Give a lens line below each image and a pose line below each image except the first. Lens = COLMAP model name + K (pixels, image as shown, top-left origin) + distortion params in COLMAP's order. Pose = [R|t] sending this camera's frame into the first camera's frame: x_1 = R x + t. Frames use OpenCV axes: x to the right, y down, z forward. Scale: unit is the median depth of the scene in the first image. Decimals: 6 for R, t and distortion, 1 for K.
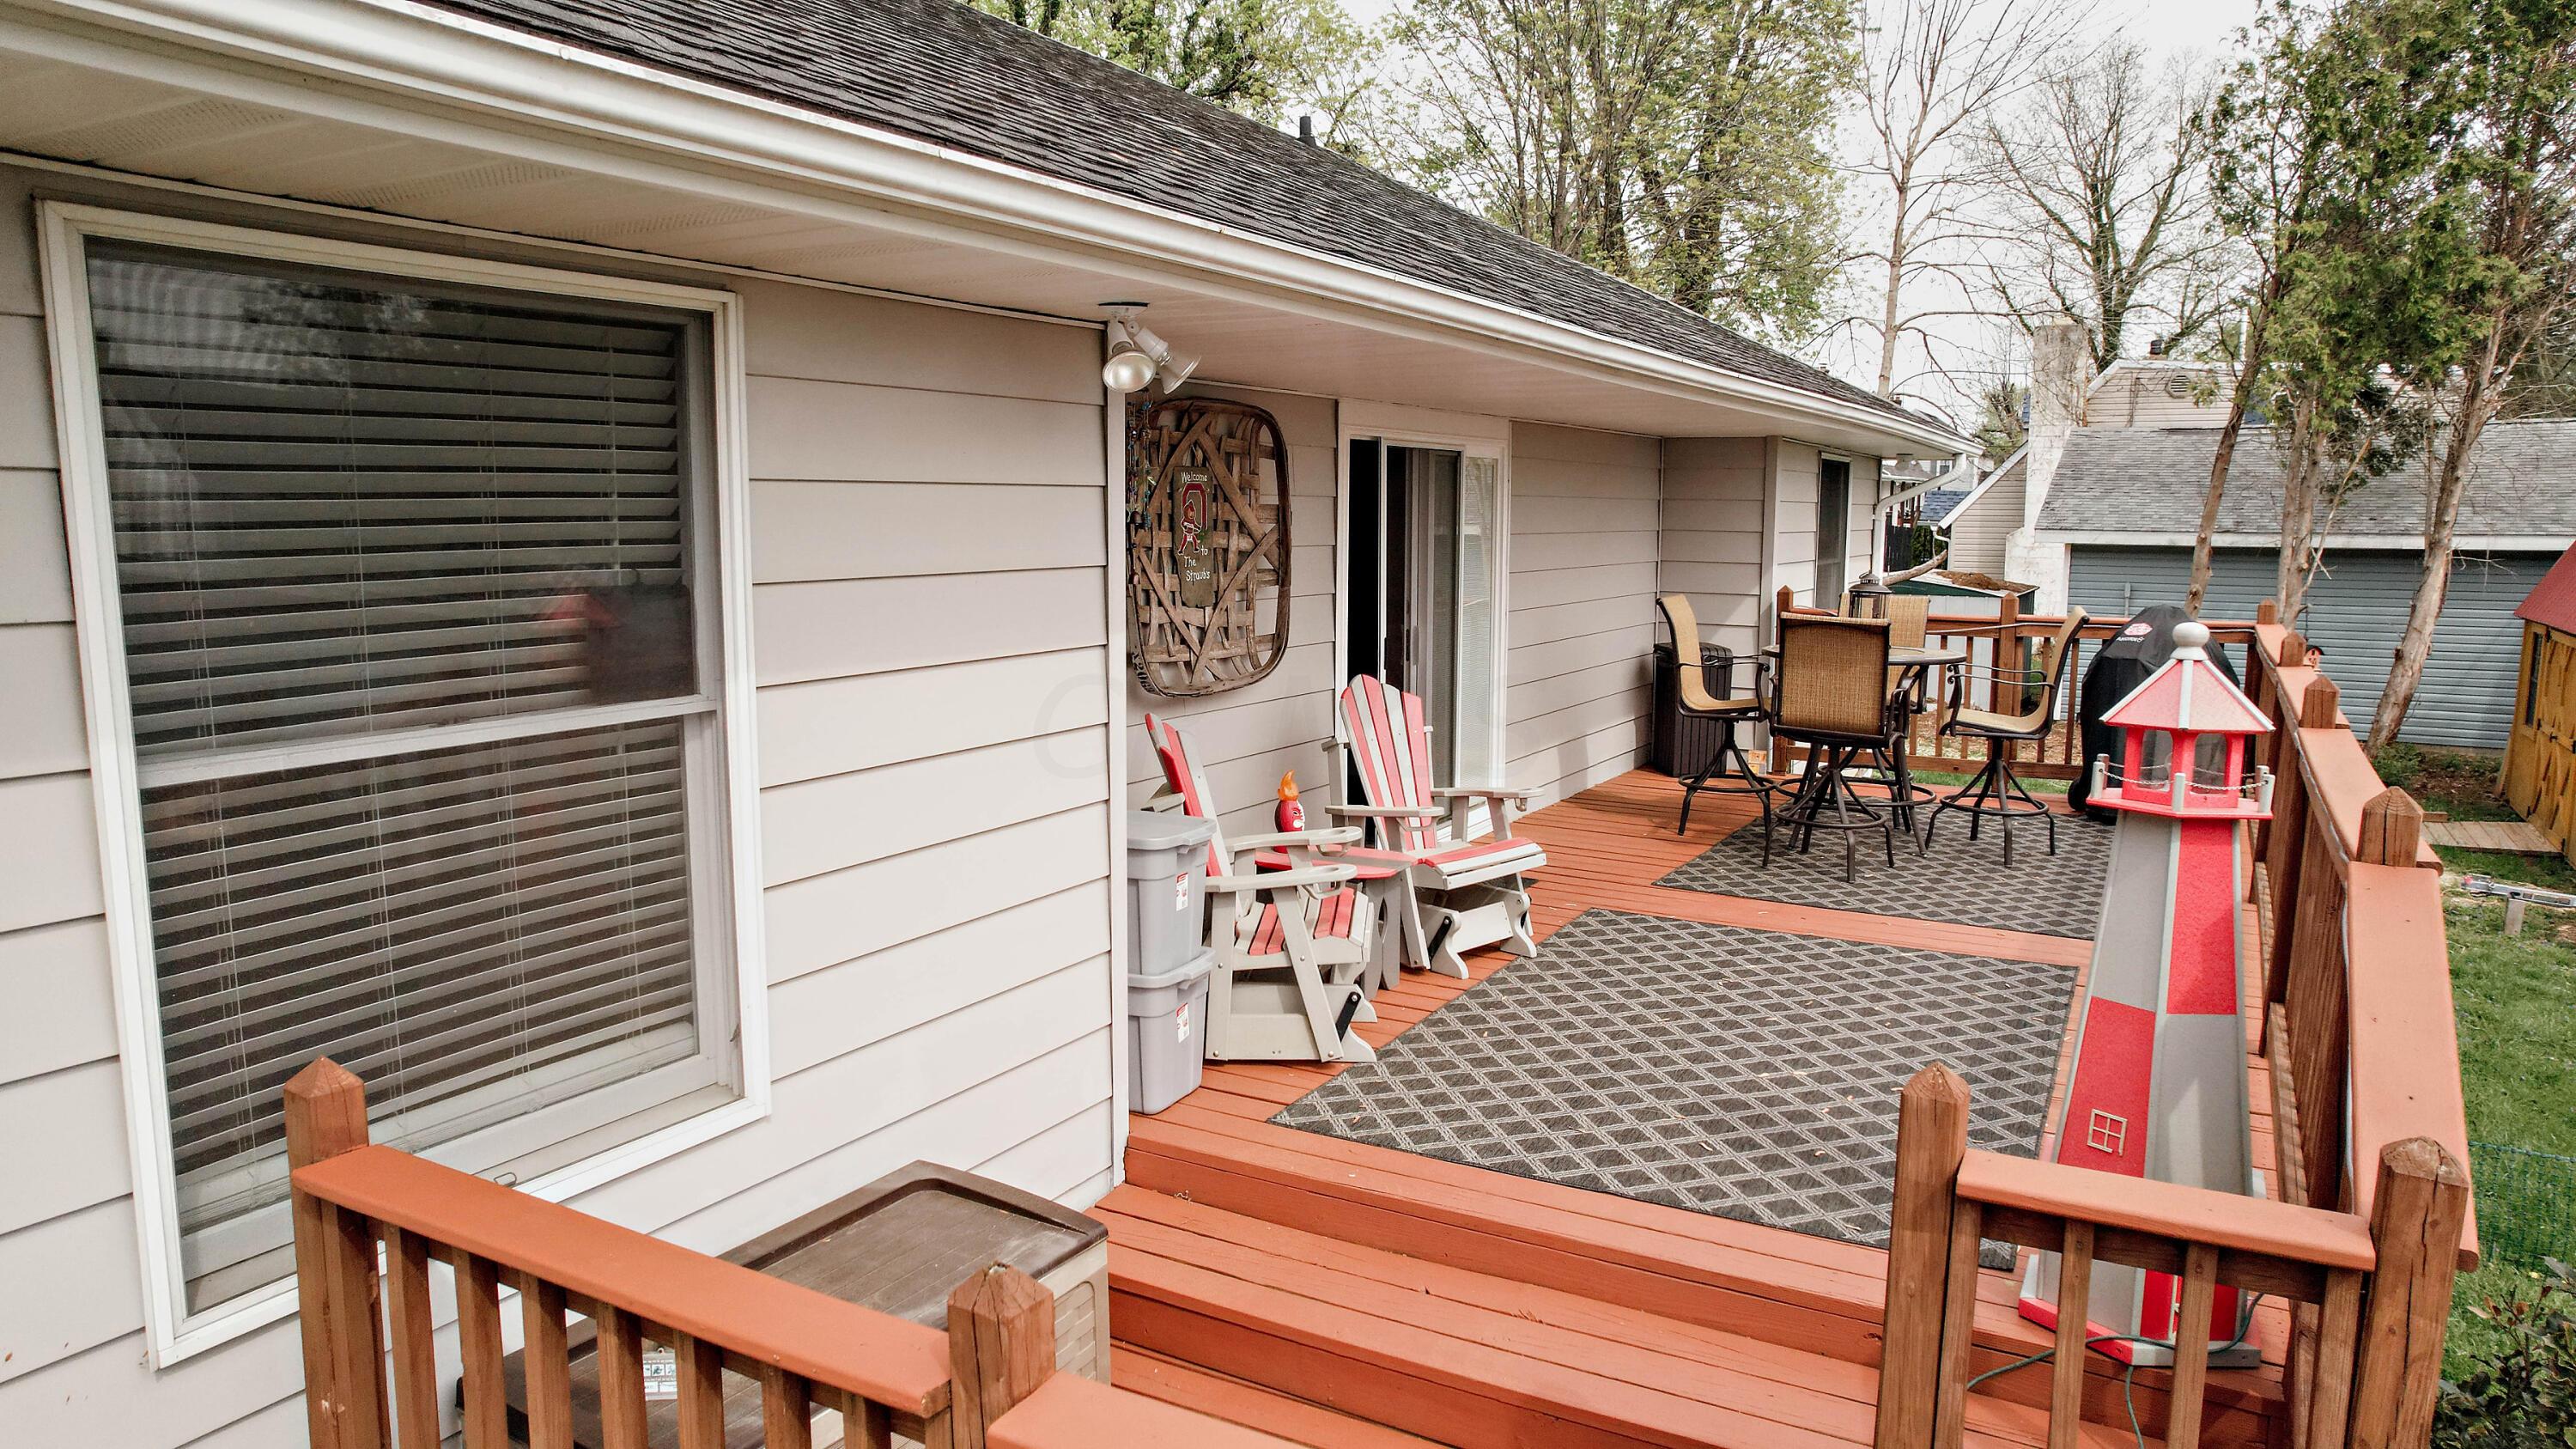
lens RADIAL K [[1643.0, 0, 1293.6], [0, 1643.0, 736.3], [0, 0, 1]] dist [-0.068335, 0.054496]
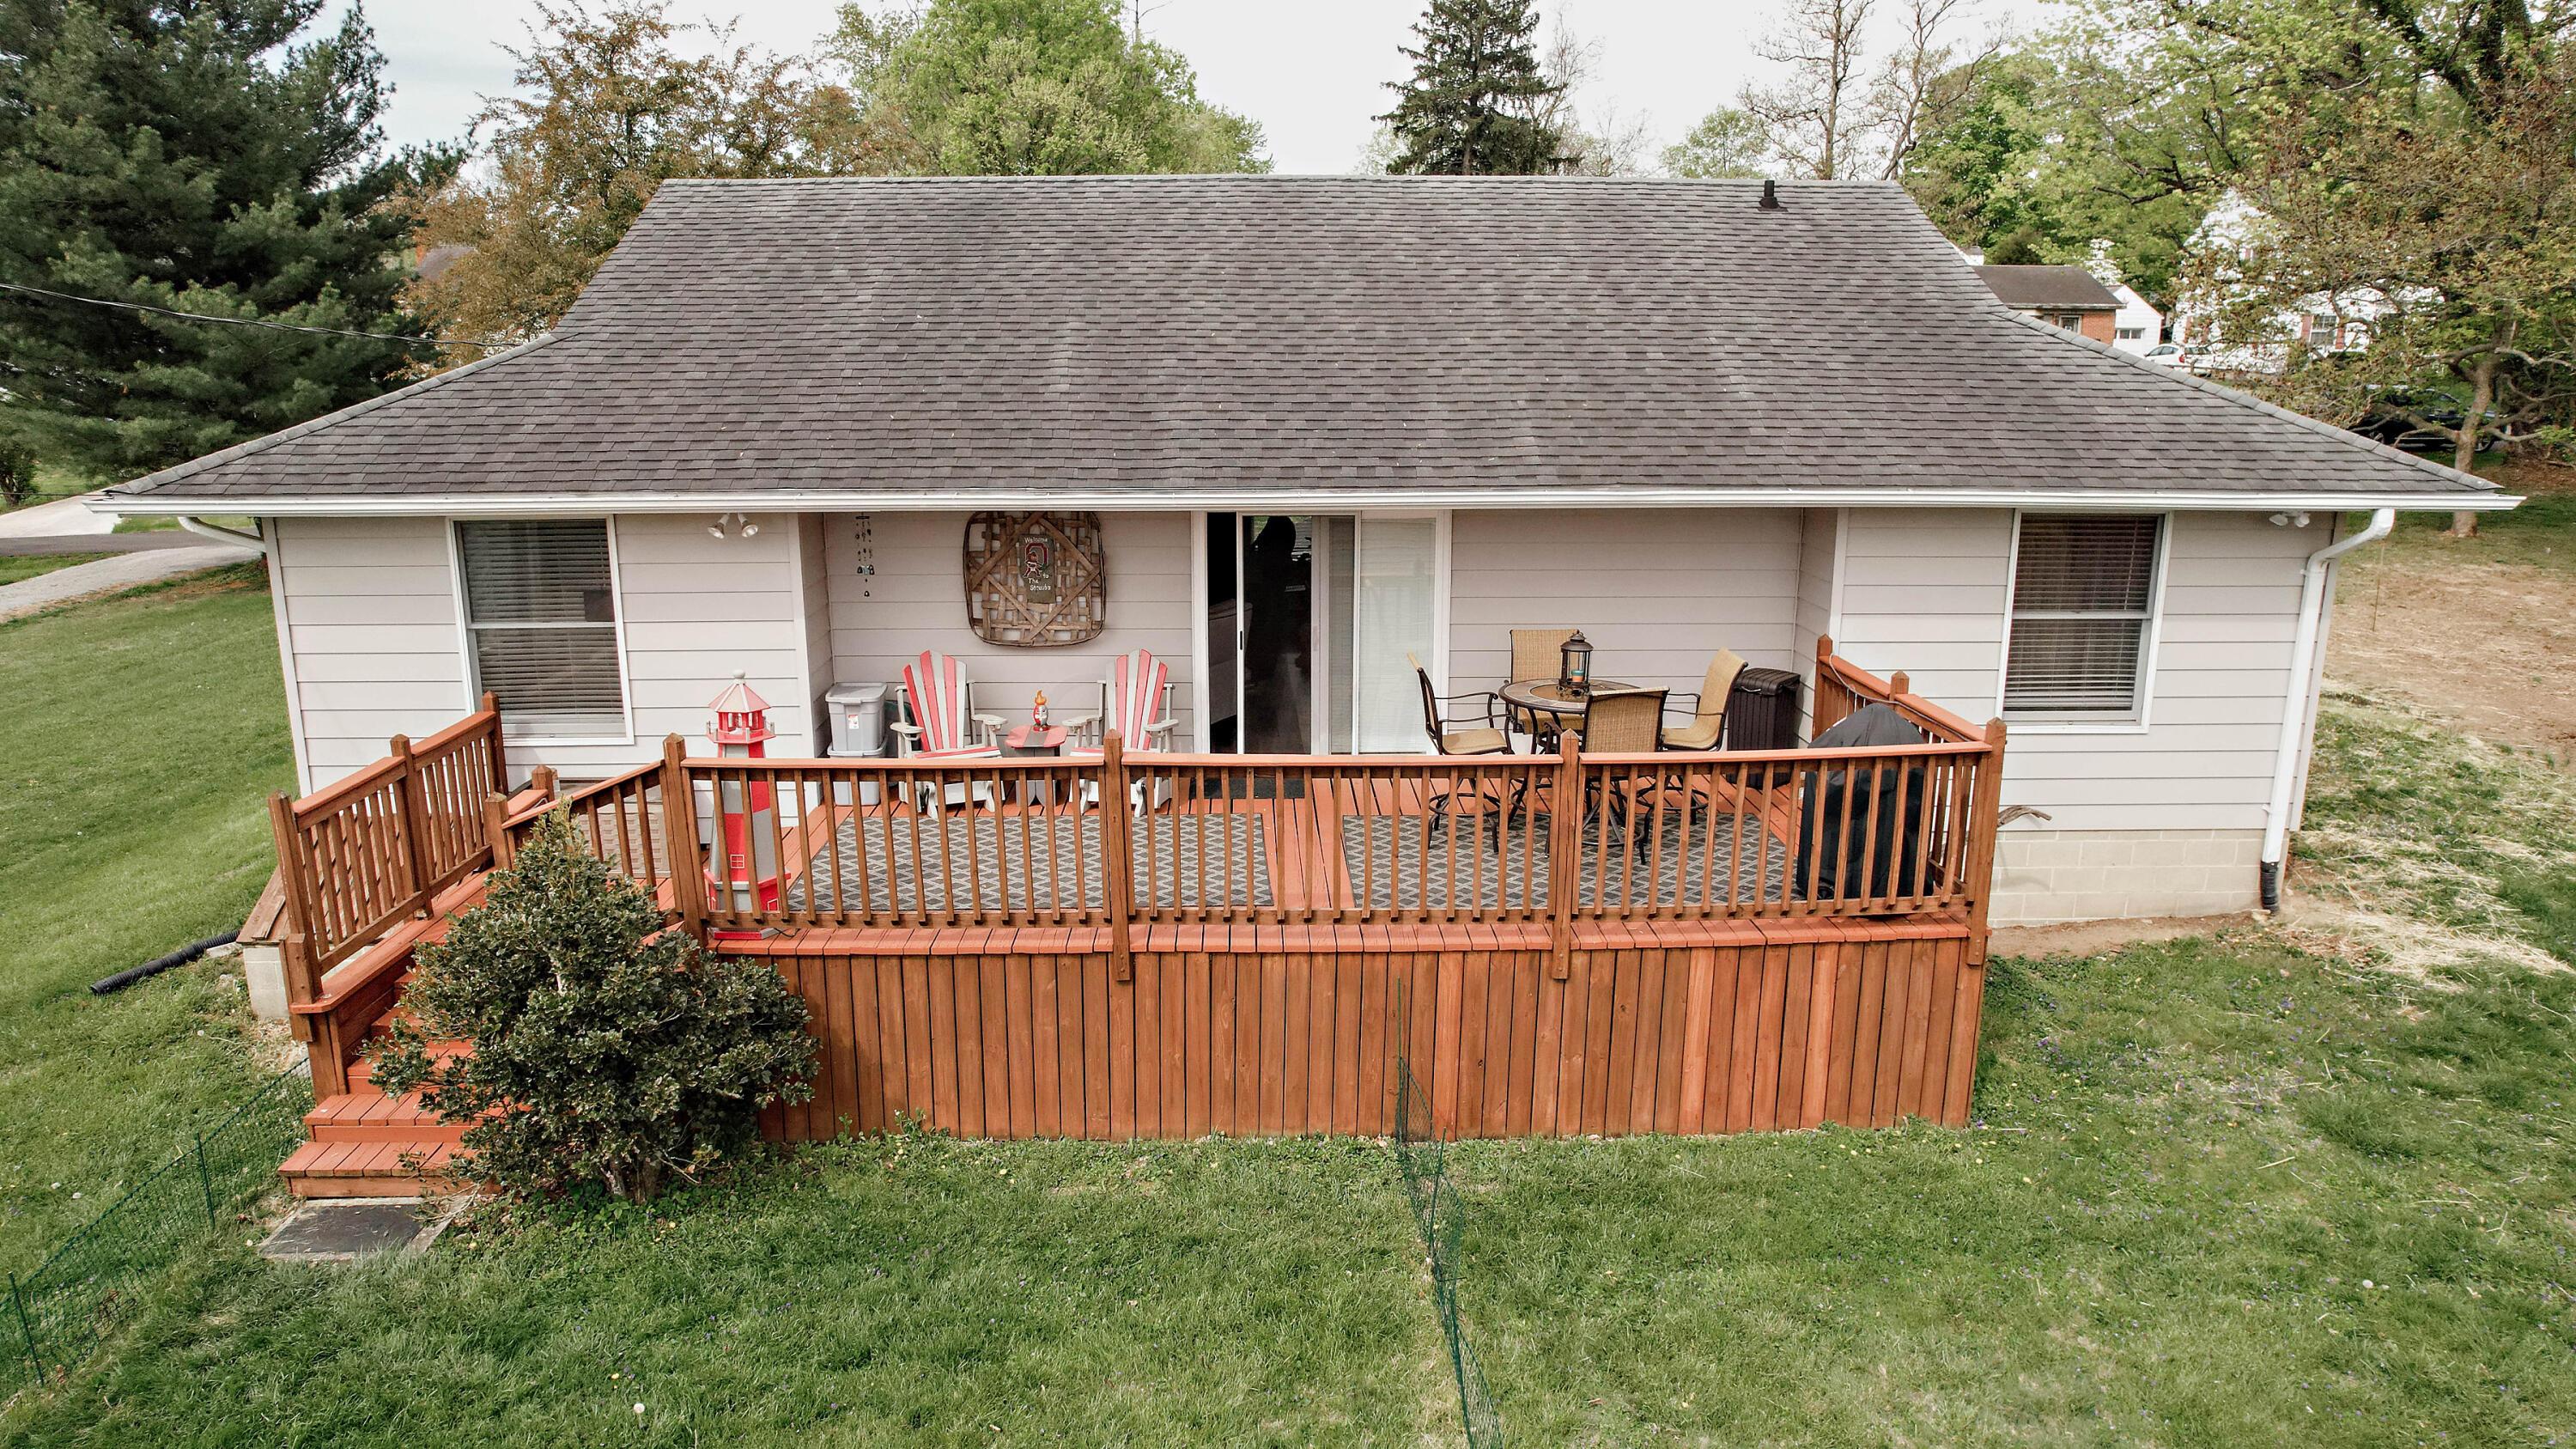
lens RADIAL K [[1643.0, 0, 1290.7], [0, 1643.0, 733.5], [0, 0, 1]] dist [-0.068335, 0.054496]
pose [[0.525248, 0.194549, -0.828411, 0.684877], [-0.116504, 0.980788, 0.156466, -0.103253], [0.842936, 0.014330, 0.537823, 0.064774]]
